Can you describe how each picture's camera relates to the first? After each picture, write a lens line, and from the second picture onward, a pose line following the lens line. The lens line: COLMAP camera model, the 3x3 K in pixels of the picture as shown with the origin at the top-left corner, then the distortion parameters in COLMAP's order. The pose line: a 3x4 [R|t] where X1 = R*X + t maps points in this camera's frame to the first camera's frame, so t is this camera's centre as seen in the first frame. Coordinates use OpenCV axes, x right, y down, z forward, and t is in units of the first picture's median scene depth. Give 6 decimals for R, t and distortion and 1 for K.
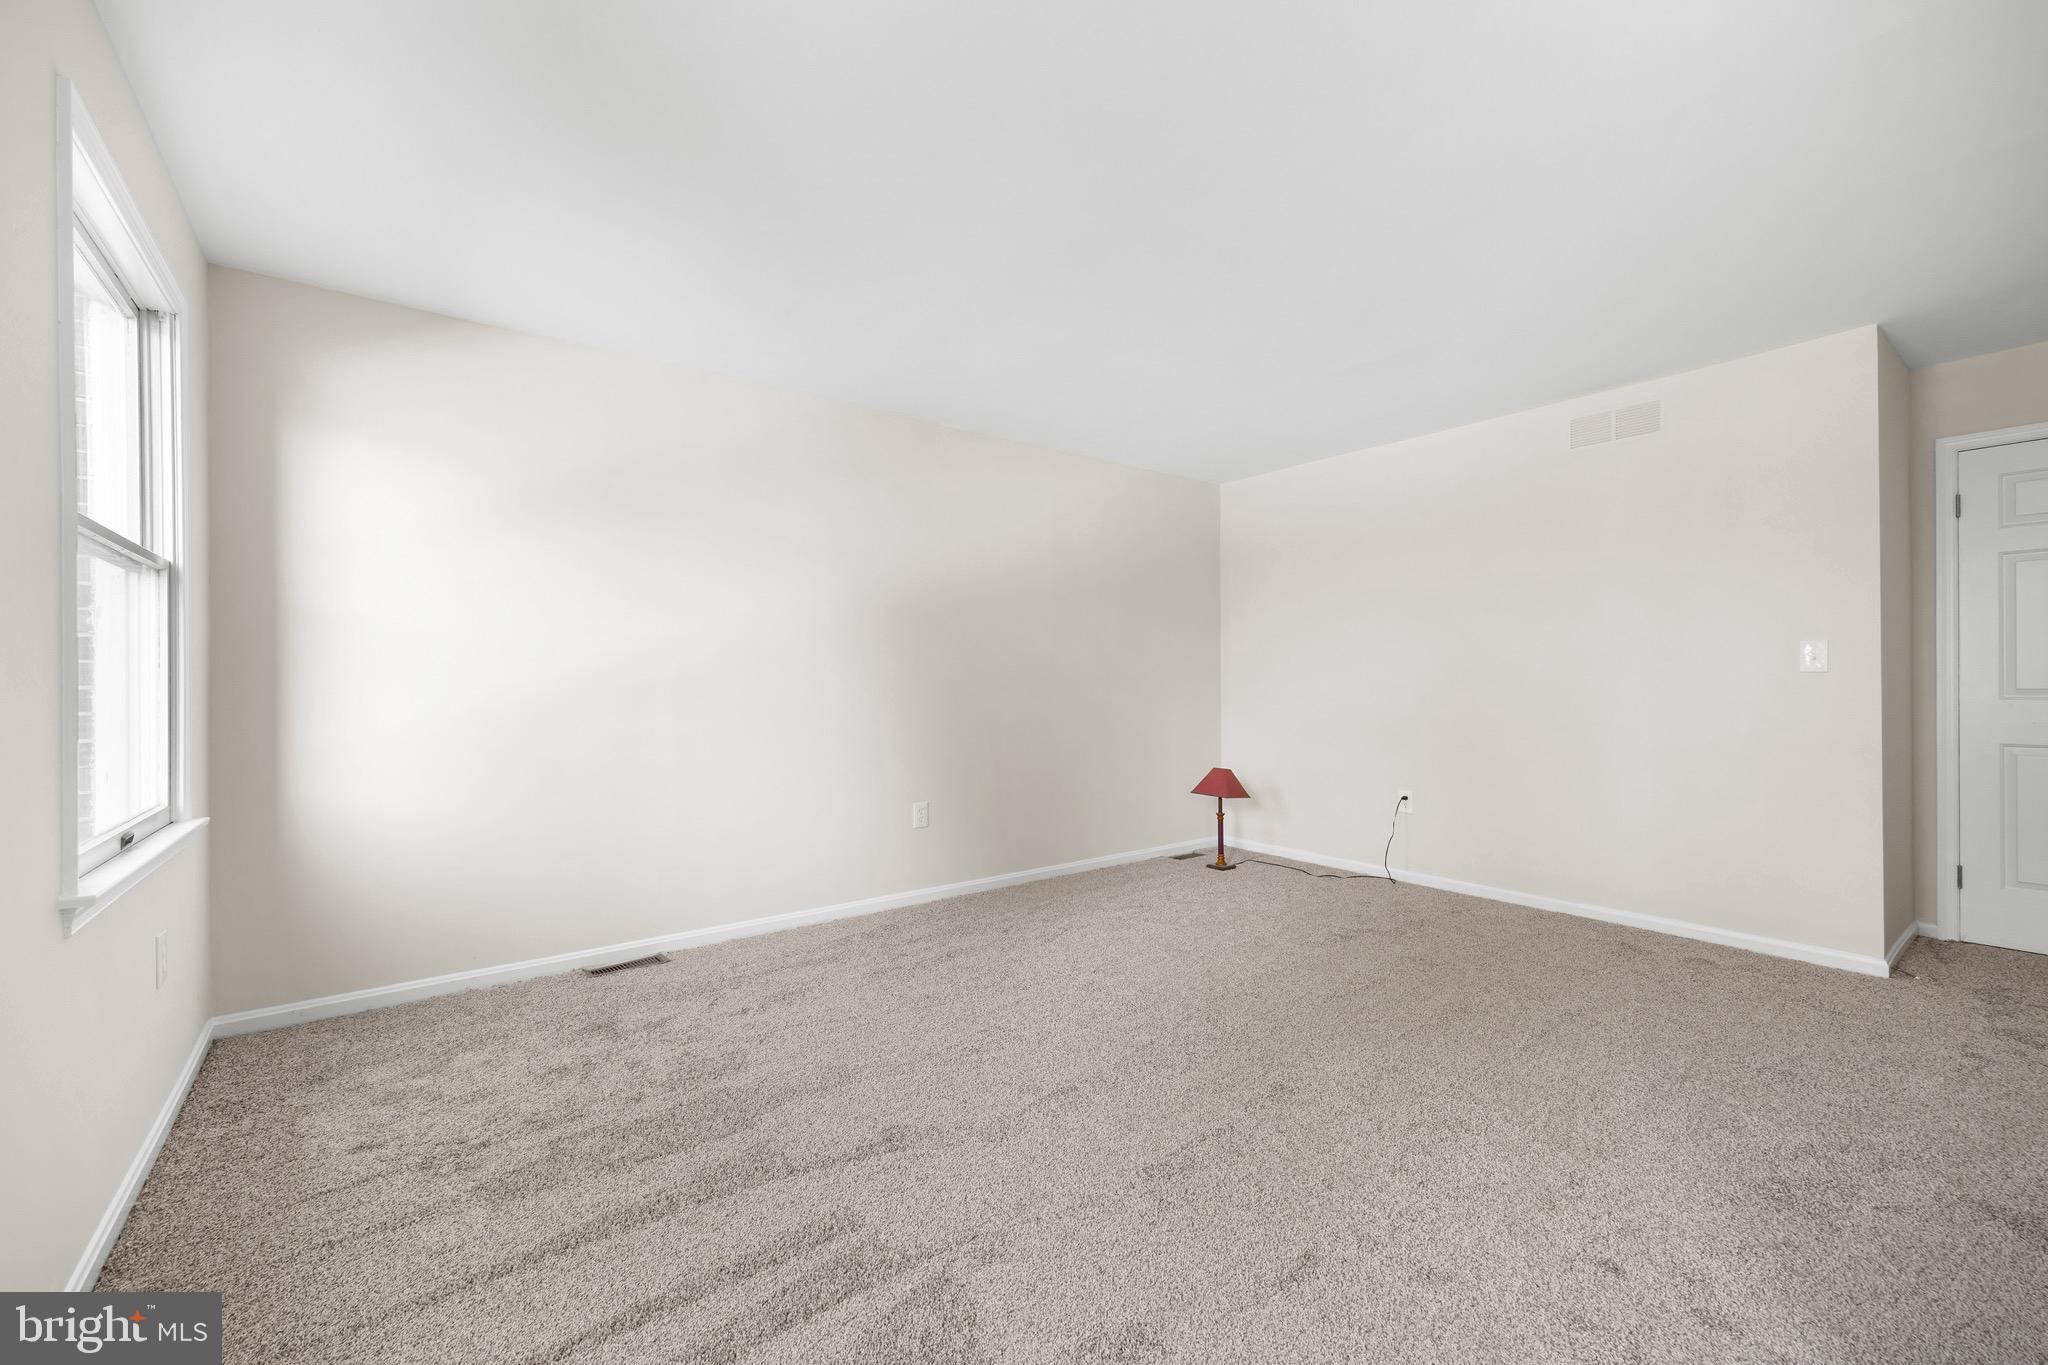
lens RADIAL K [[815.7, 0, 1009.3], [0, 815.7, 685.6], [0, 0, 1]] dist [-0.000152, -0.000047]
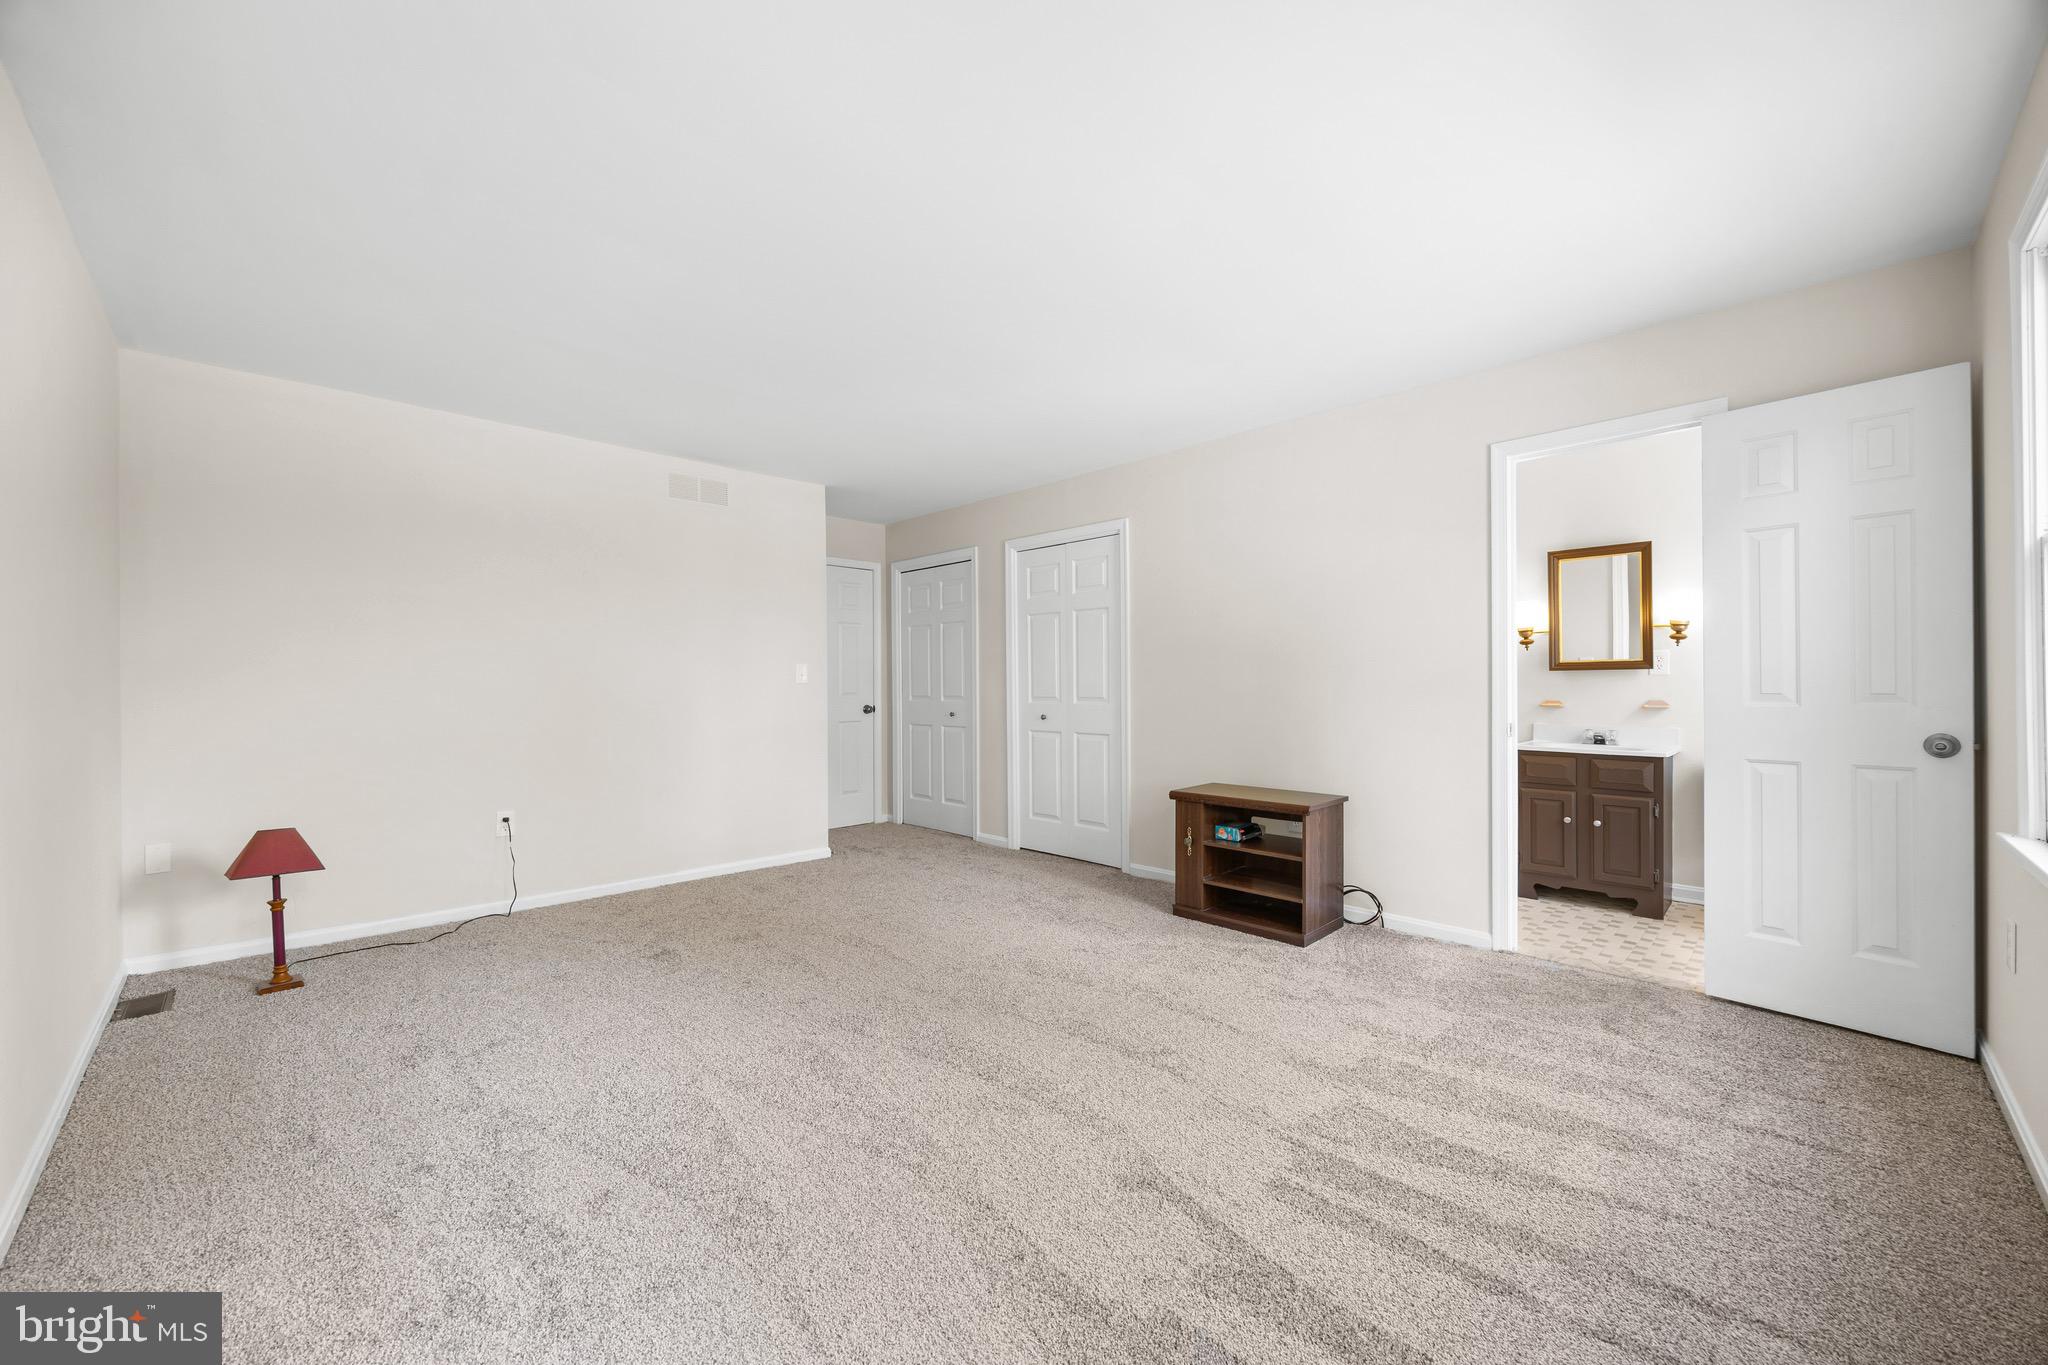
lens RADIAL K [[788.7, 0, 1015.8], [0, 788.7, 683.0], [0, 0, 1]] dist [-0.001181, -0.000217]
pose [[-0.124397, 0.005591, 0.992217, -0.465304], [0.007245, 0.999963, -0.004726, -0.005644], [-0.992206, 0.006601, -0.124433, 0.563951]]
